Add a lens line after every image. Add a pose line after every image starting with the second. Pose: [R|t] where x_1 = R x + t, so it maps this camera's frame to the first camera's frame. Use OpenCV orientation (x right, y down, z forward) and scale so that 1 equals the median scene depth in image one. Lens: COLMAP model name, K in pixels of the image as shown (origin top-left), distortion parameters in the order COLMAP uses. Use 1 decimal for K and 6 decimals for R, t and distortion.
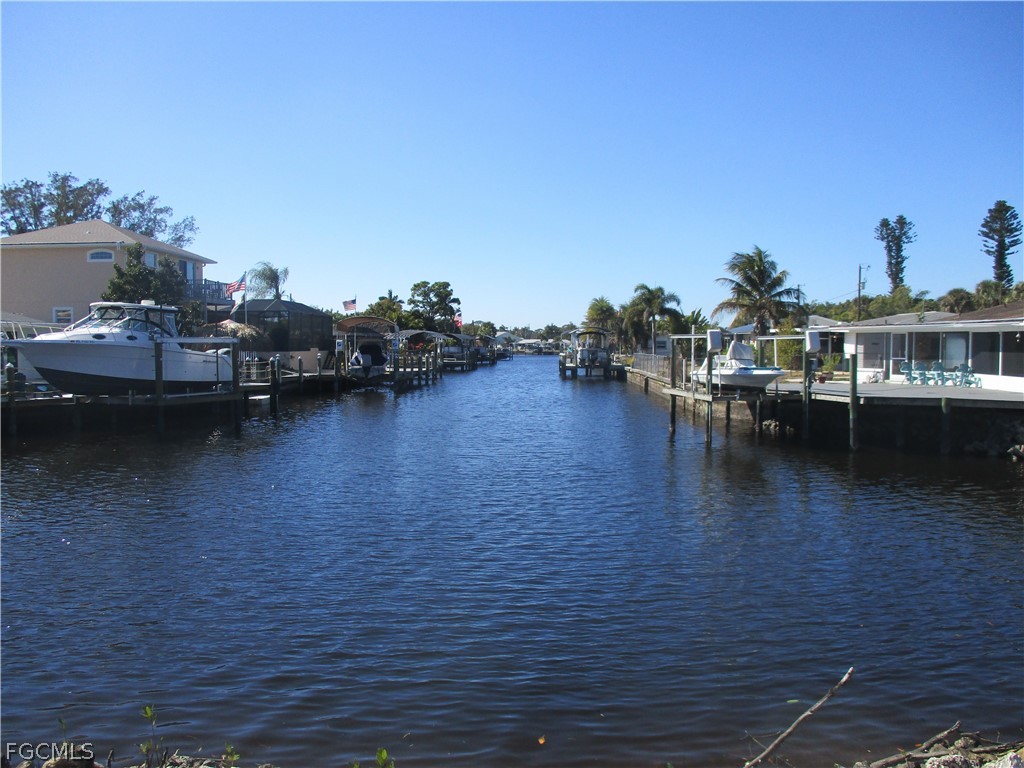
lens RADIAL K [[855.3, 0, 508.0], [0, 855.3, 371.2], [0, 0, 1]] dist [-0.026969, 0.018149]
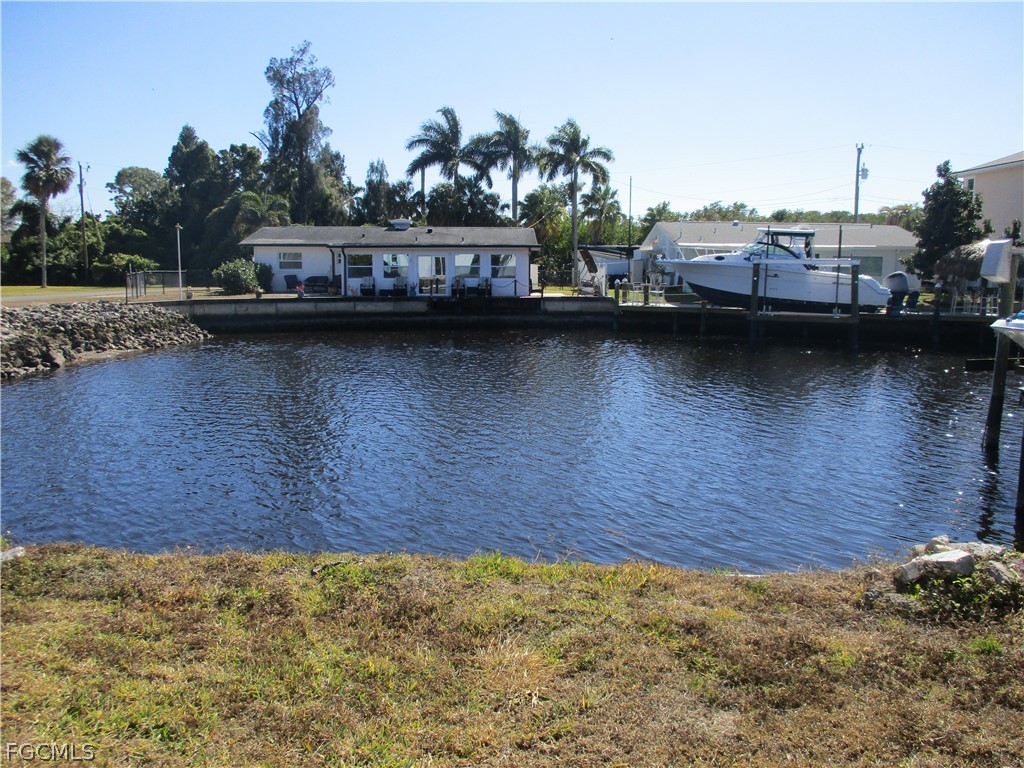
lens RADIAL K [[855.3, 0, 508.0], [0, 855.3, 371.2], [0, 0, 1]] dist [-0.026969, 0.018149]
pose [[0.106196, 0.132596, -0.985465, 0.687583], [-0.048425, 0.990583, 0.128066, -0.020816], [0.993165, 0.034121, 0.111616, 0.595224]]
